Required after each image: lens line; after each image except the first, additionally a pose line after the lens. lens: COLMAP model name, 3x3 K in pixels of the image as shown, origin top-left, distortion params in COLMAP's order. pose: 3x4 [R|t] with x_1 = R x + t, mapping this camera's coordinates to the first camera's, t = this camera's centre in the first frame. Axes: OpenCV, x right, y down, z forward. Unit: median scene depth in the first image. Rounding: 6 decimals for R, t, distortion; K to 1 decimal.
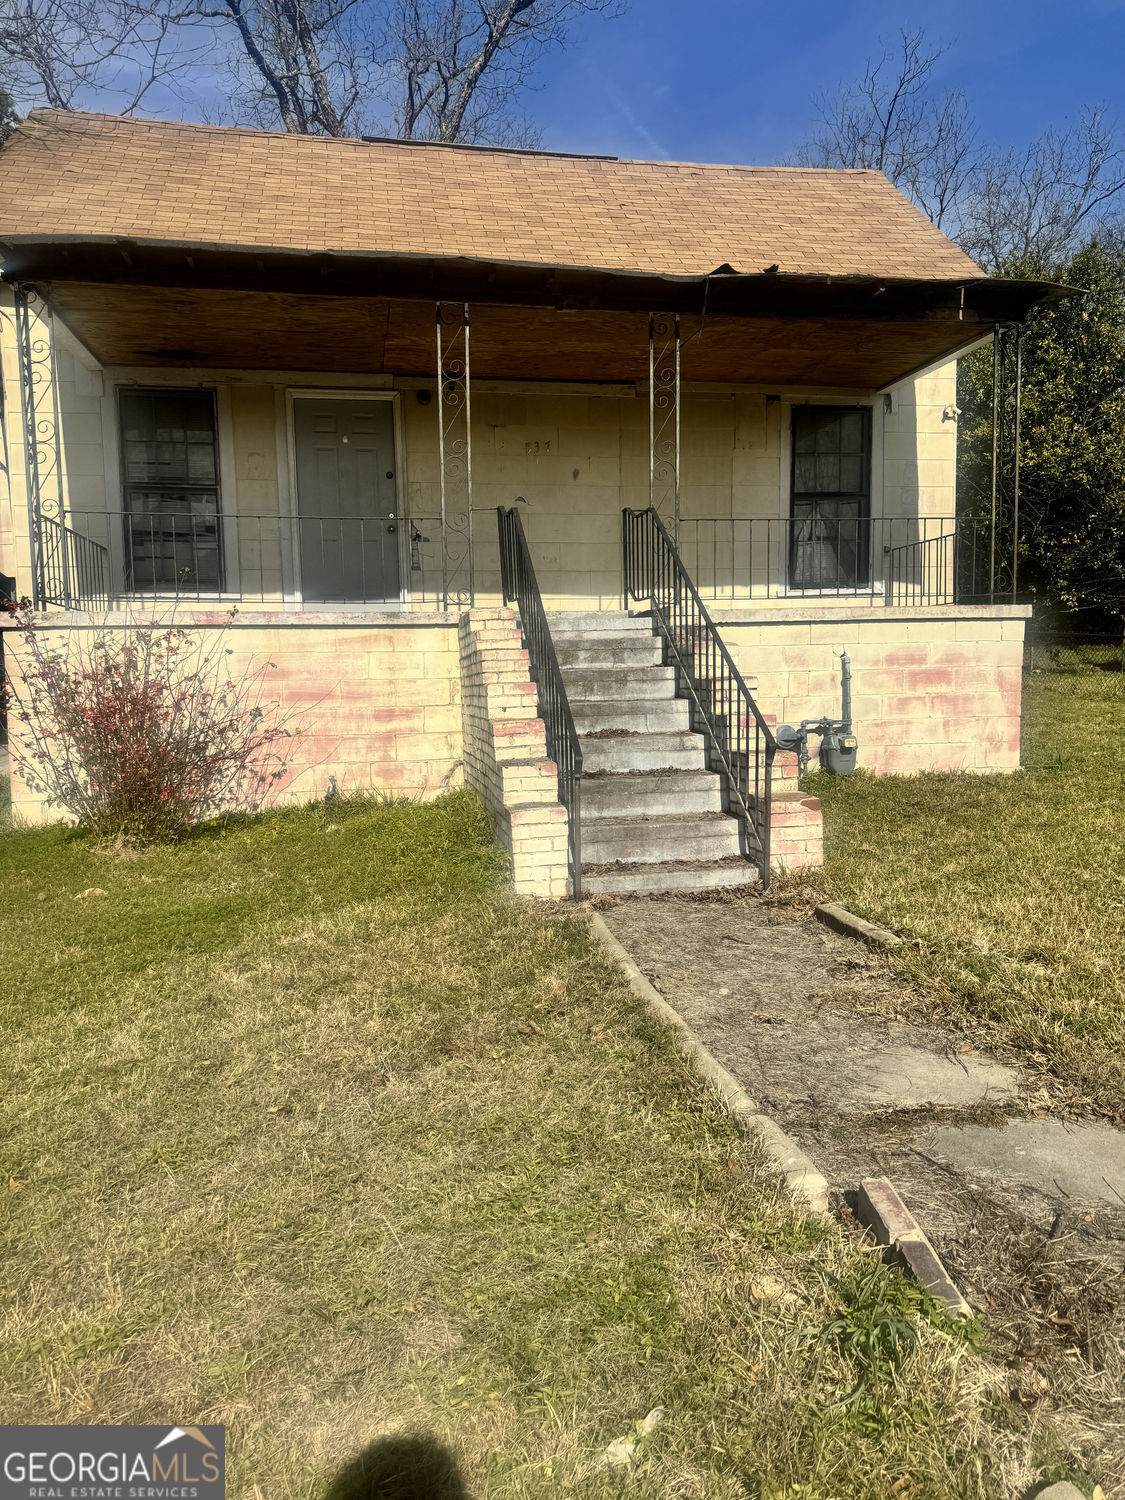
lens RADIAL K [[1054.8, 0, 562.5], [0, 1054.8, 750.0], [0, 0, 1]] dist [0.154776, -0.280720]
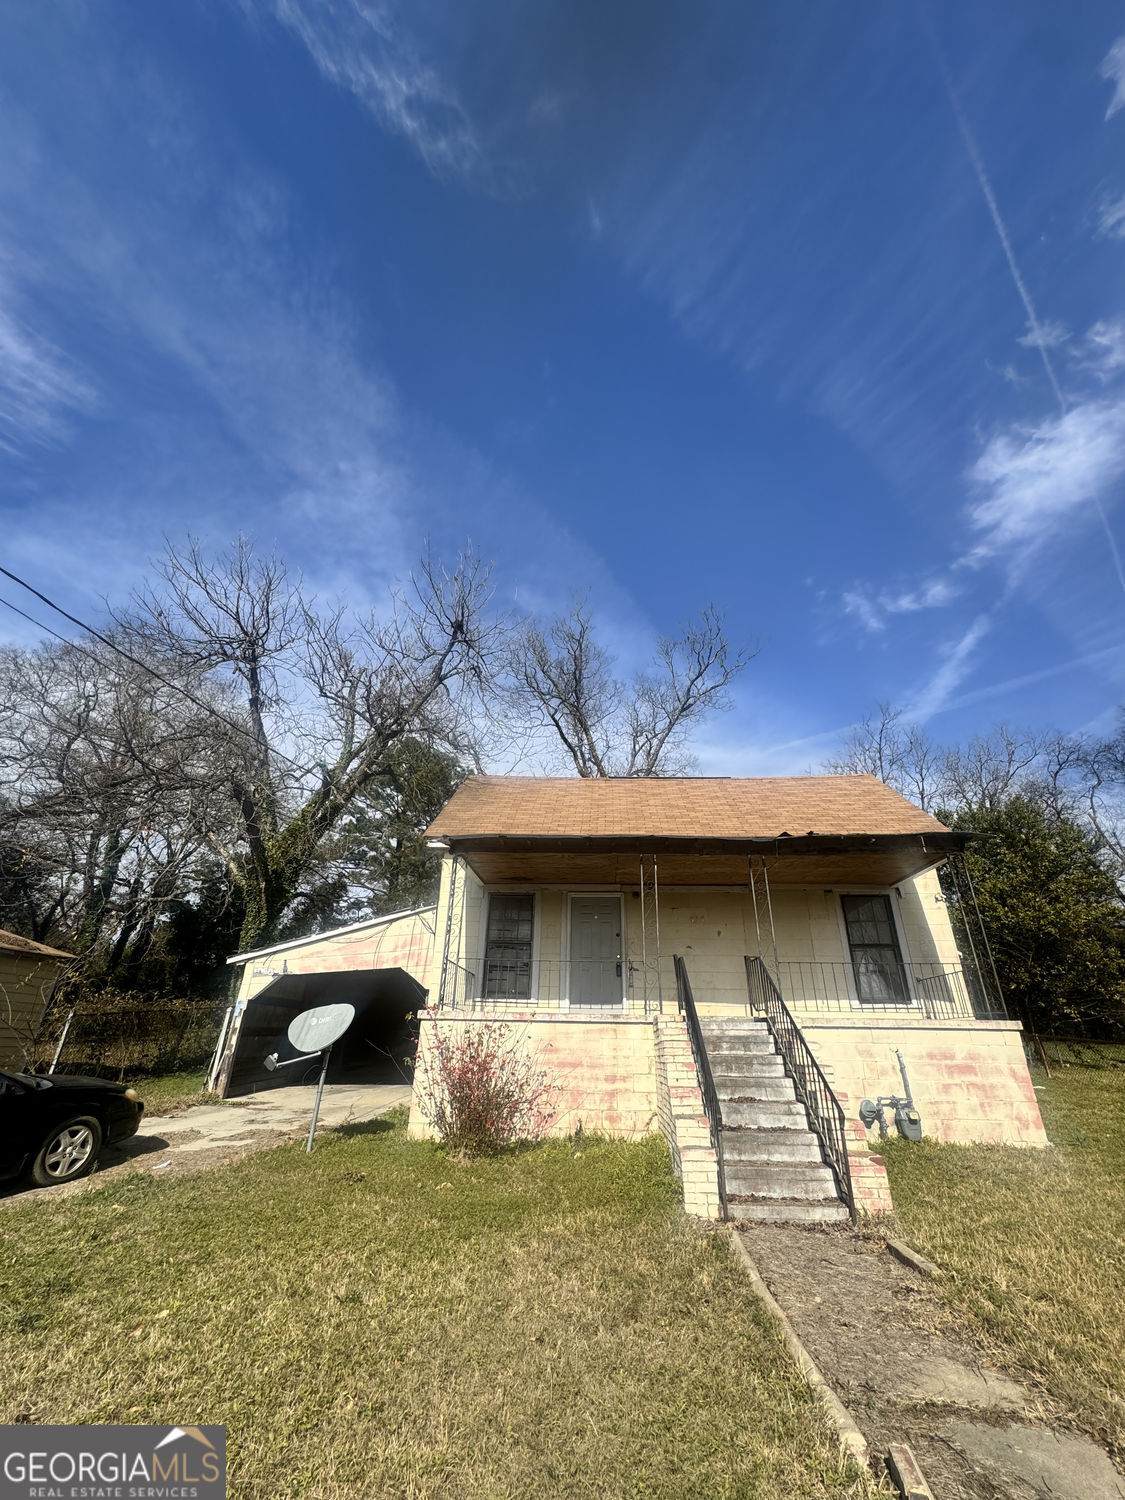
lens RADIAL K [[600.6, 0, 570.1], [0, 600.6, 750.5], [0, 0, 1]] dist [-0.003205, 0.000843]
pose [[0.971375, -0.070312, -0.226907, 0.034647], [-0.054184, 0.864433, -0.499819, -0.004432], [0.231289, 0.497806, 0.835879, -0.123855]]
